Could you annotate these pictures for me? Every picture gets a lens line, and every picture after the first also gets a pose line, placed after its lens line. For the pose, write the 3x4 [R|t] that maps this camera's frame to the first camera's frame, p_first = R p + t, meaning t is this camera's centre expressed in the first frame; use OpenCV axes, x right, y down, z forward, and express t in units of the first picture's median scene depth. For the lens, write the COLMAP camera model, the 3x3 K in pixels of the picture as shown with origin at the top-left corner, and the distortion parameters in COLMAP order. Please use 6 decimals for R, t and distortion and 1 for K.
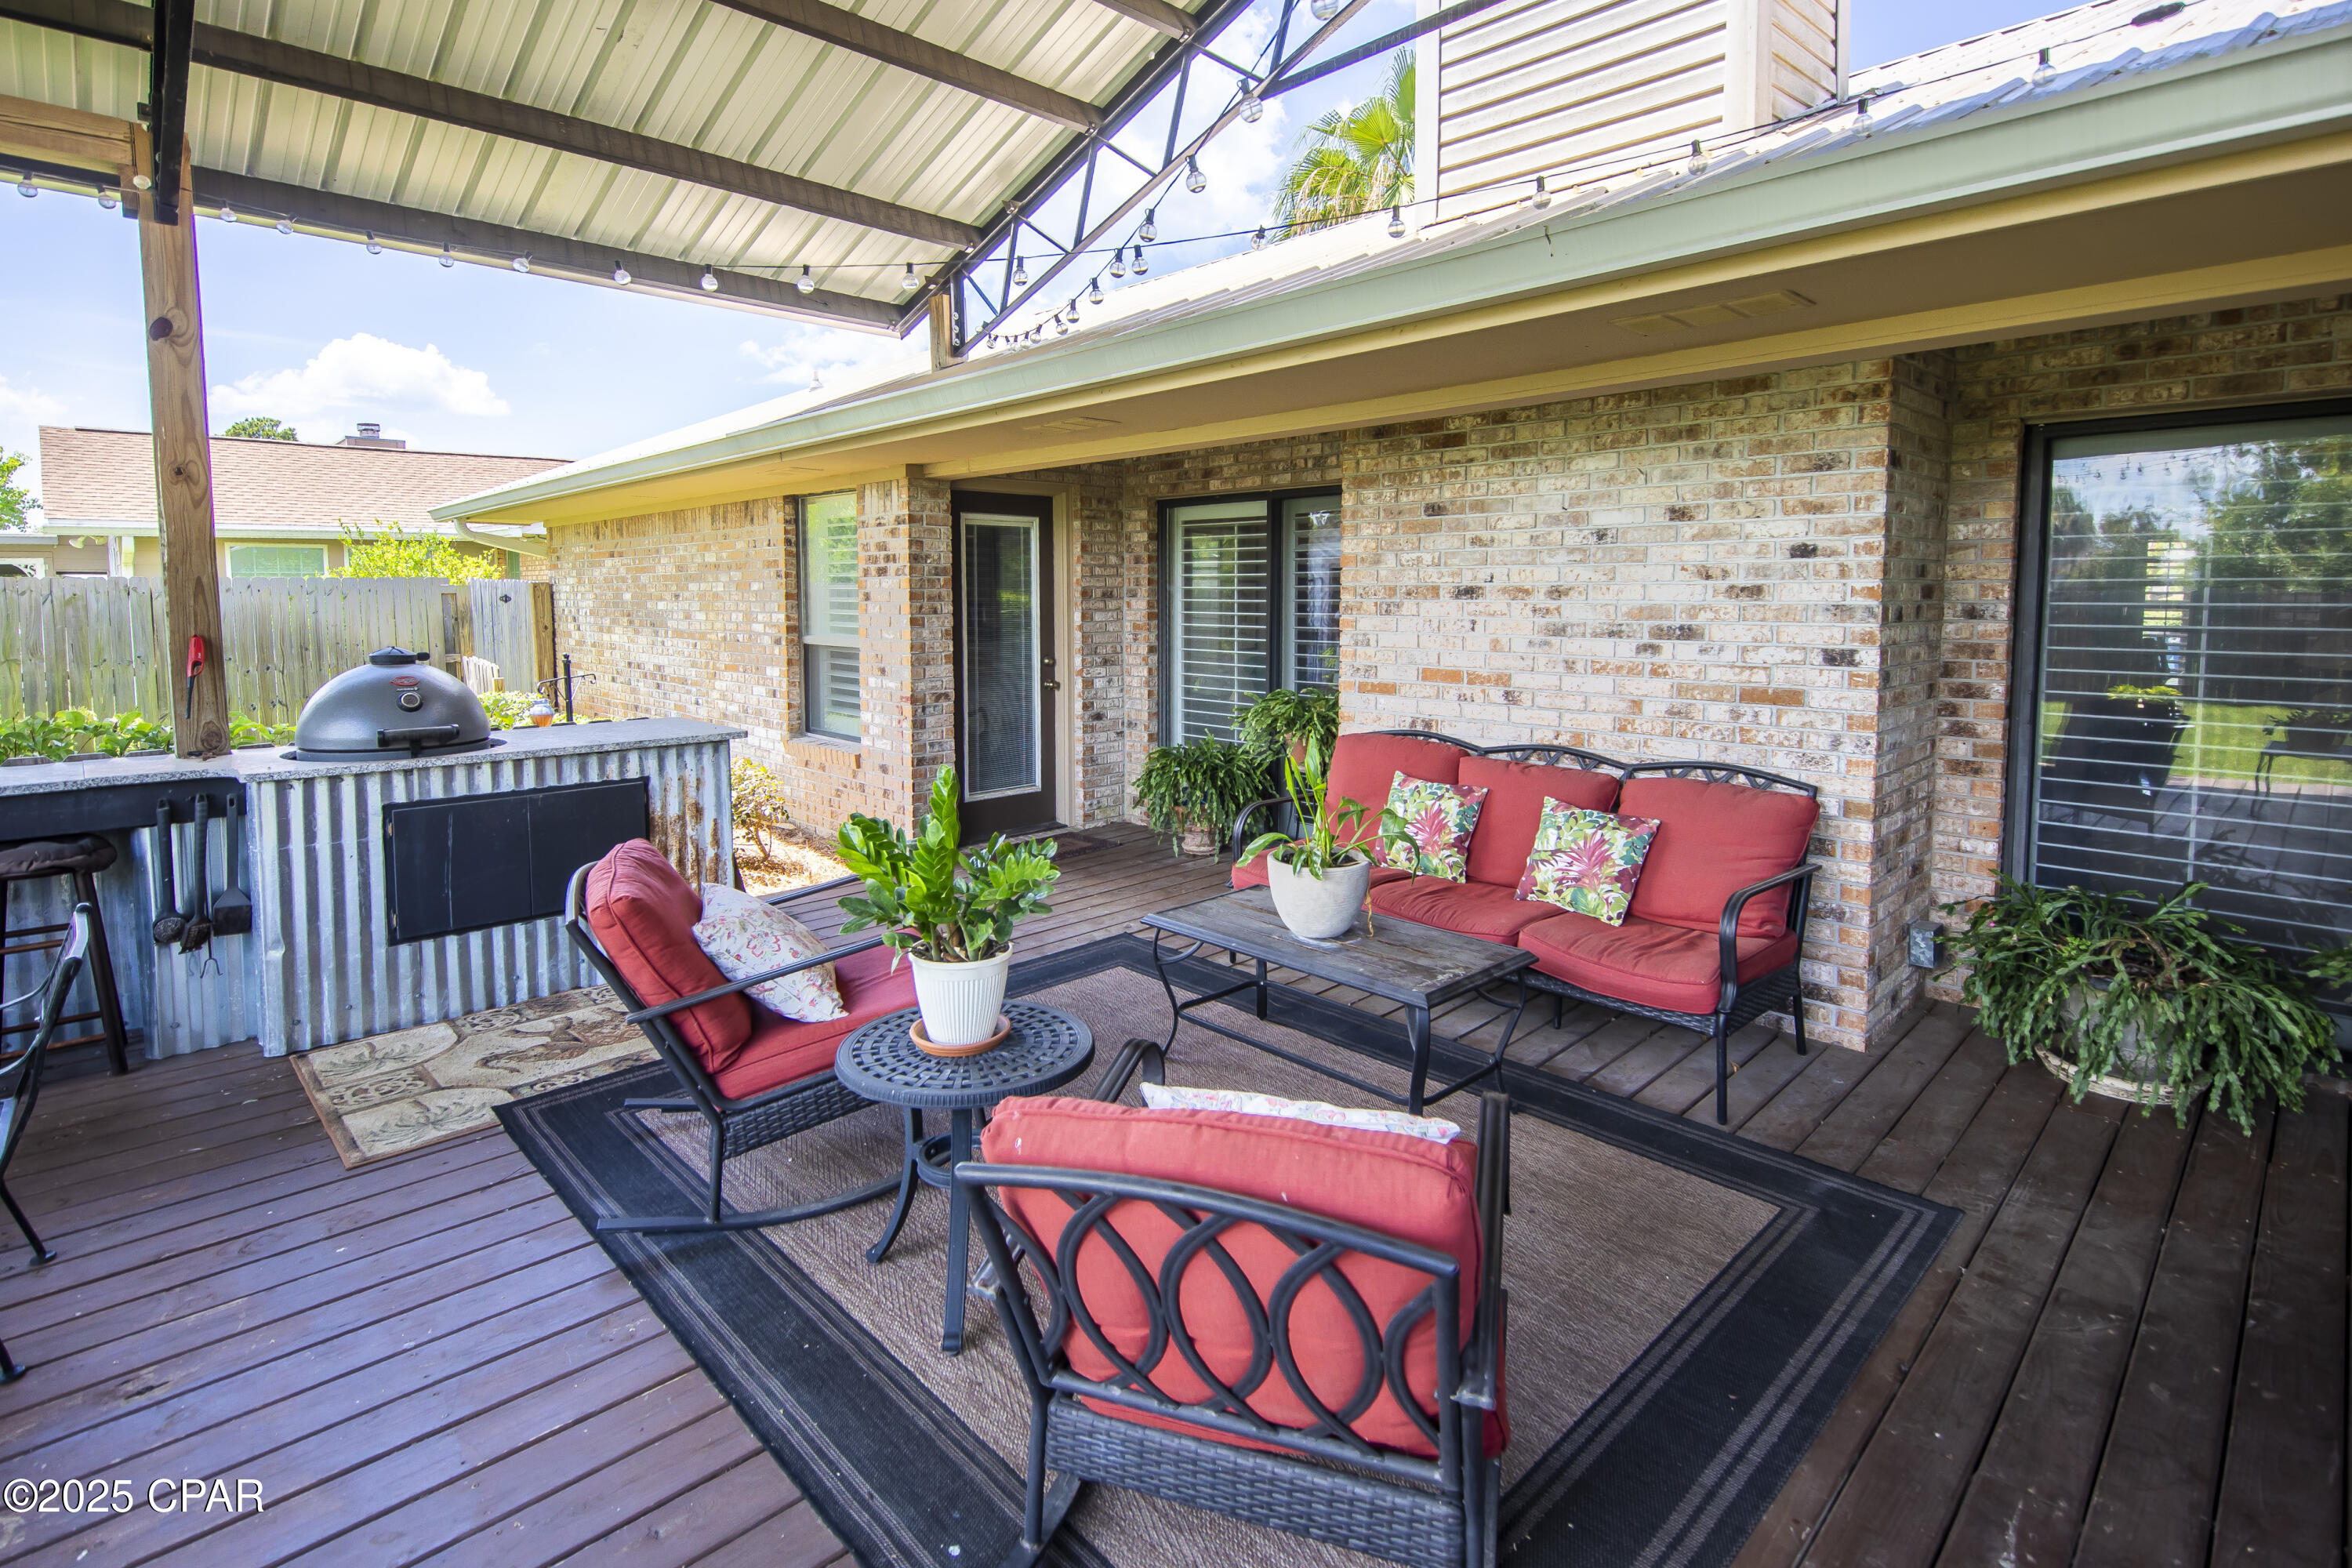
lens RADIAL K [[1136.4, 0, 1144.0], [0, 1136.4, 677.0], [0, 0, 1]] dist [0.015583, -0.000086]
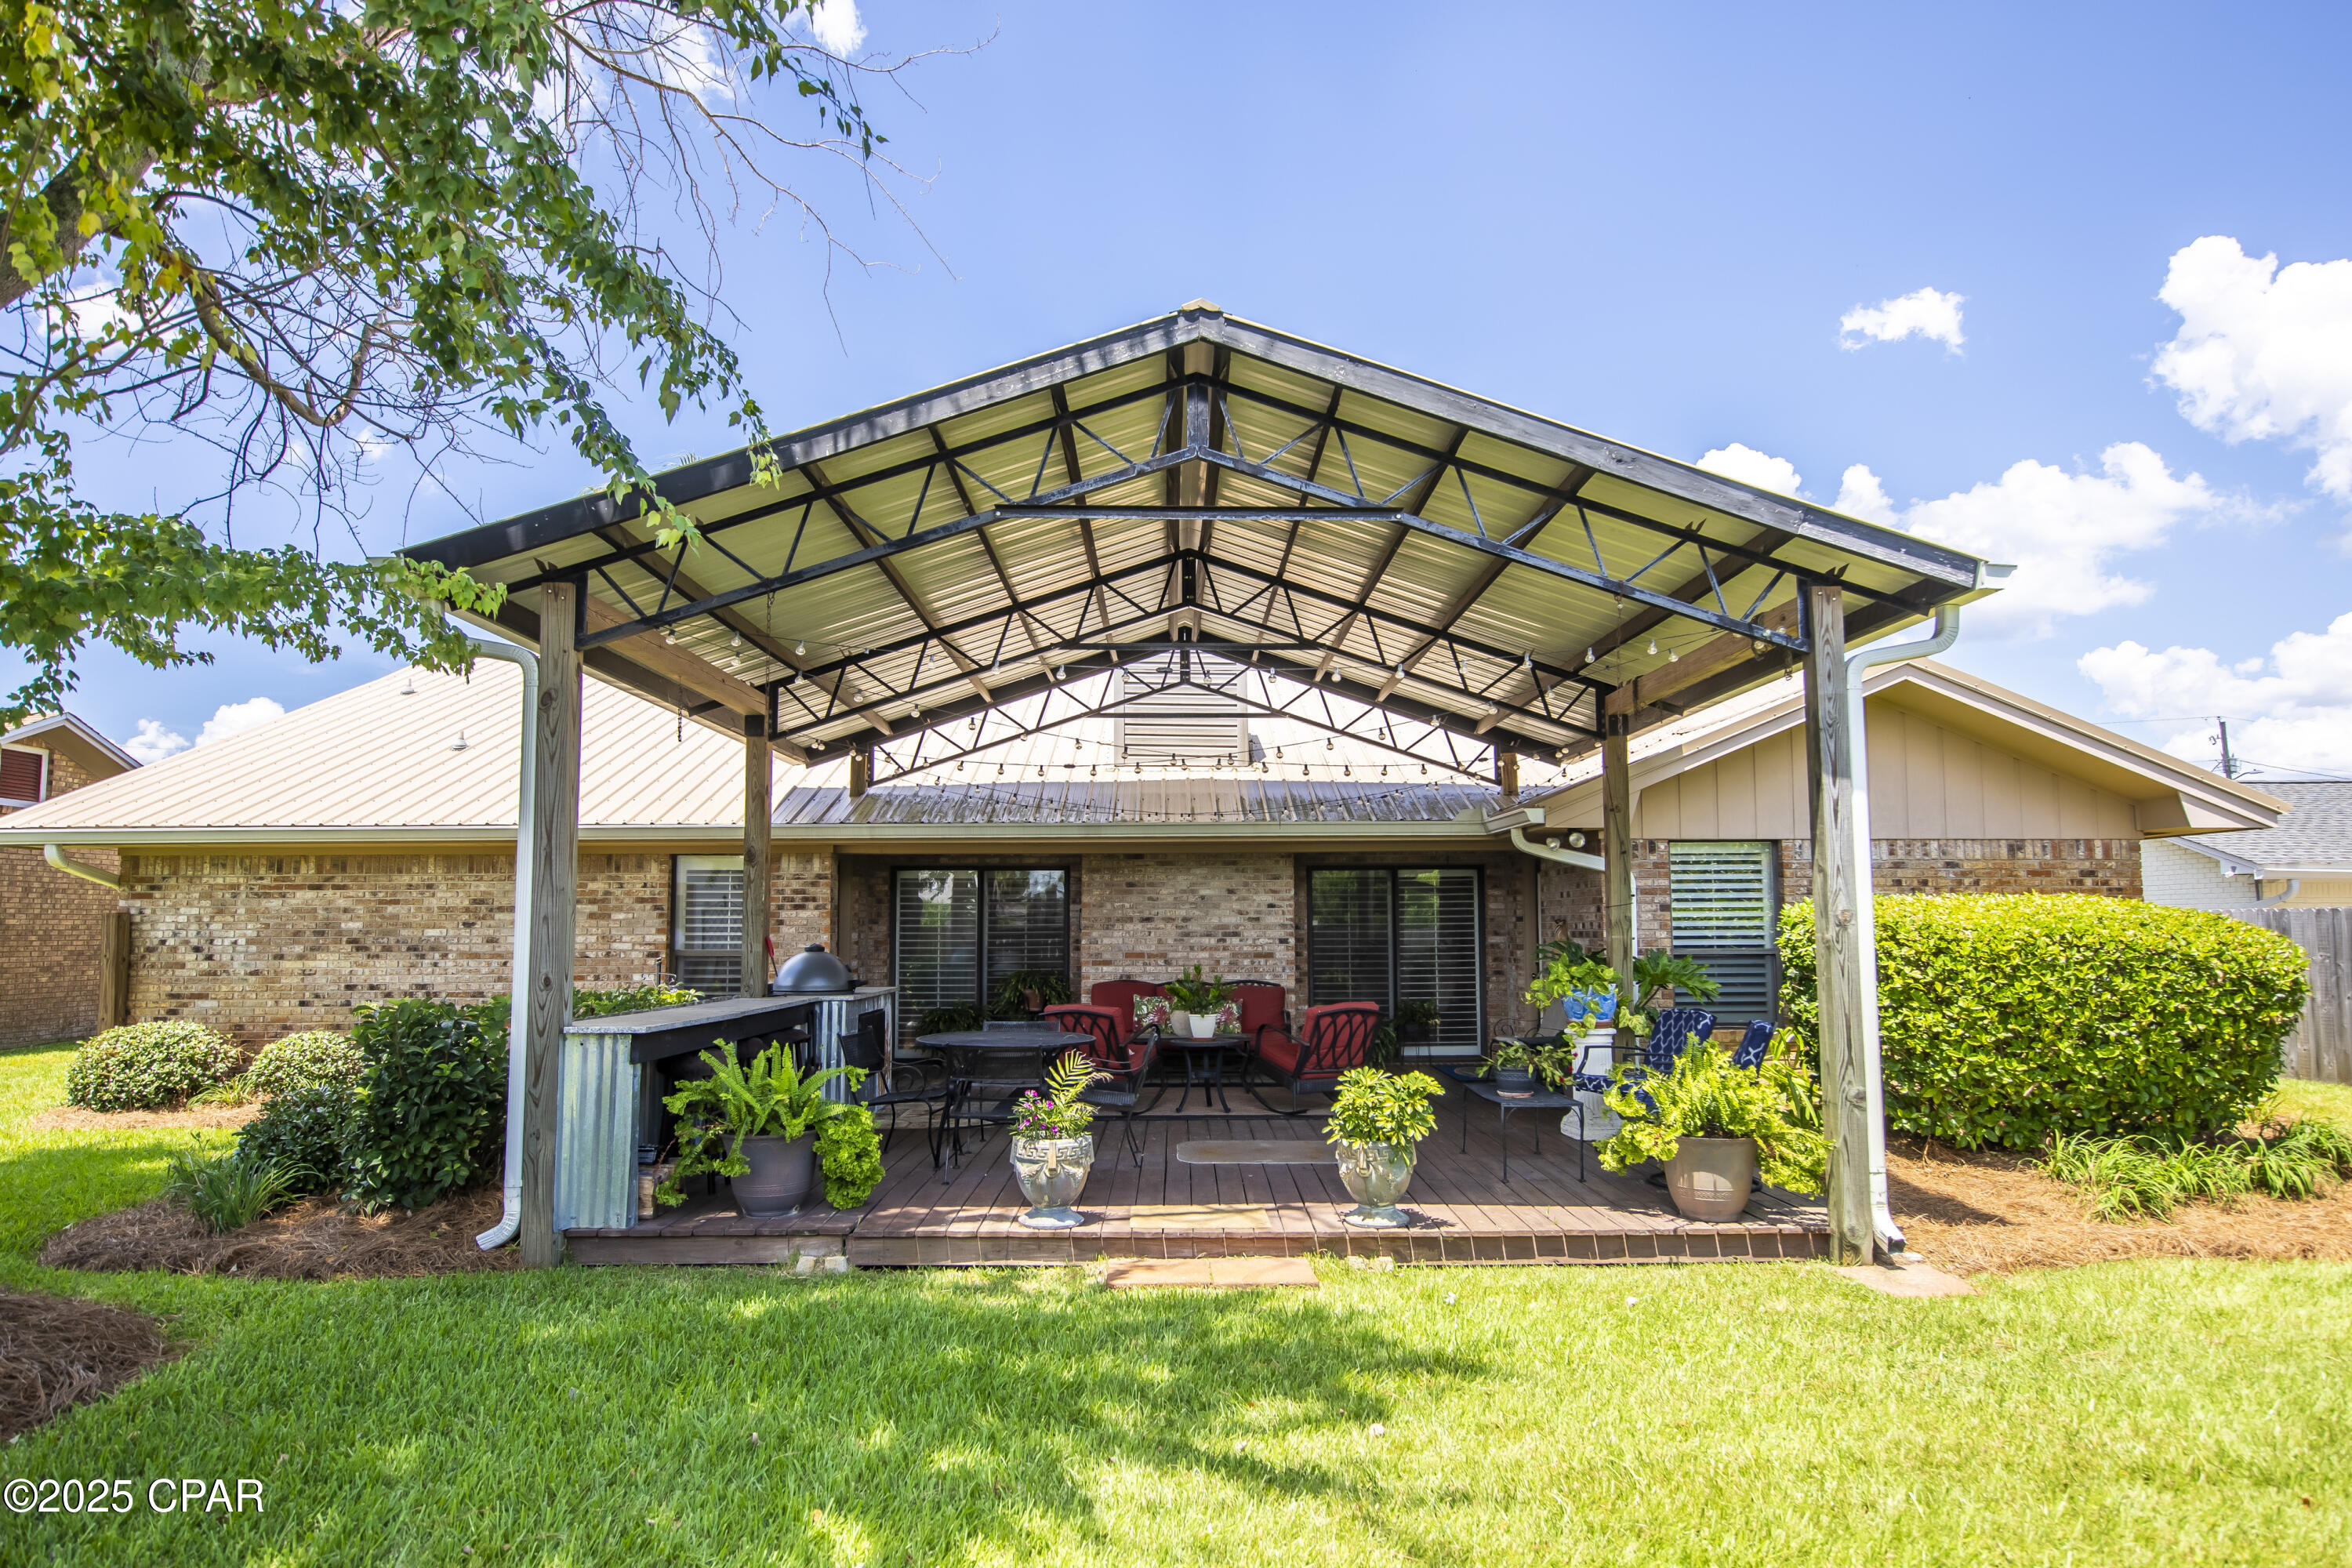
lens RADIAL K [[1359.5, 0, 1186.9], [0, 1359.5, 835.6], [0, 0, 1]] dist [0.022428, -0.000146]
pose [[0.672376, 0.051434, 0.738420, -1.848460], [0.057386, 0.990958, -0.121278, 0.106268], [-0.737981, 0.123920, 0.663345, -1.022892]]
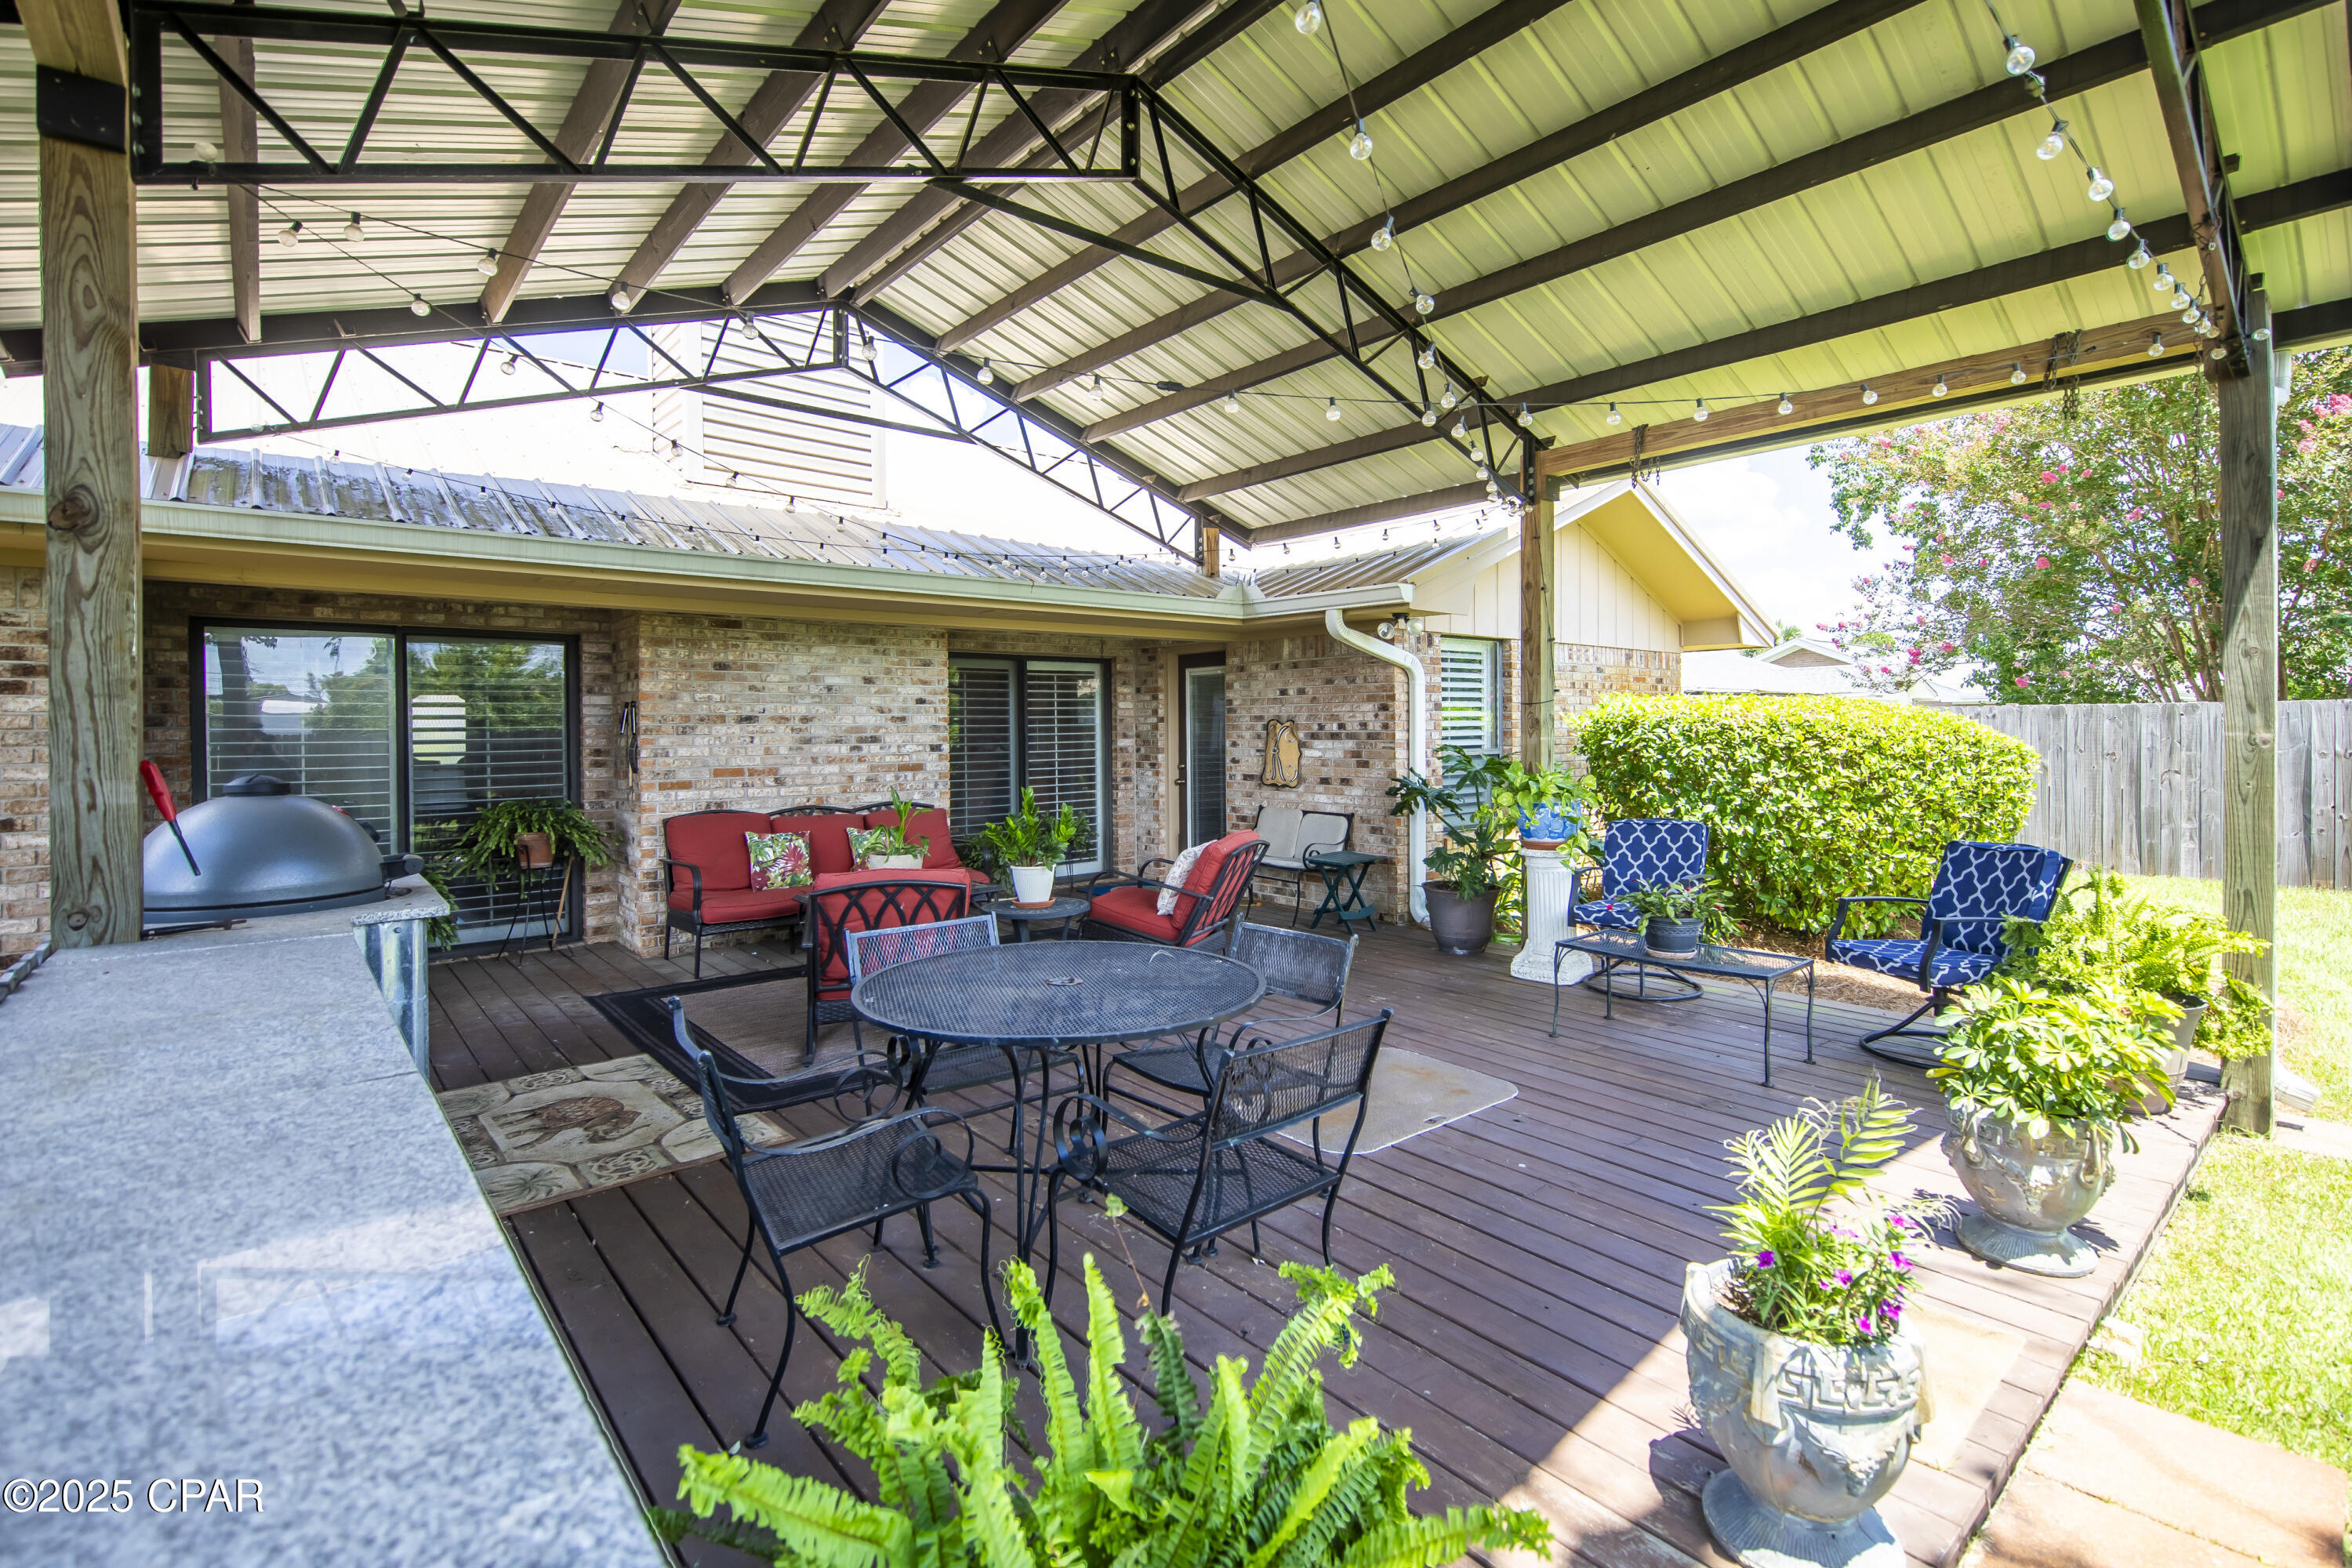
lens RADIAL K [[1088.5, 0, 1229.5], [0, 1088.5, 748.4], [0, 0, 1]] dist [0.005324, -0.000073]
pose [[0.026685, -0.016242, 0.999512, -1.286291], [0.083076, 0.996445, 0.013974, 0.002115], [-0.996186, 0.082663, 0.027940, 0.287170]]
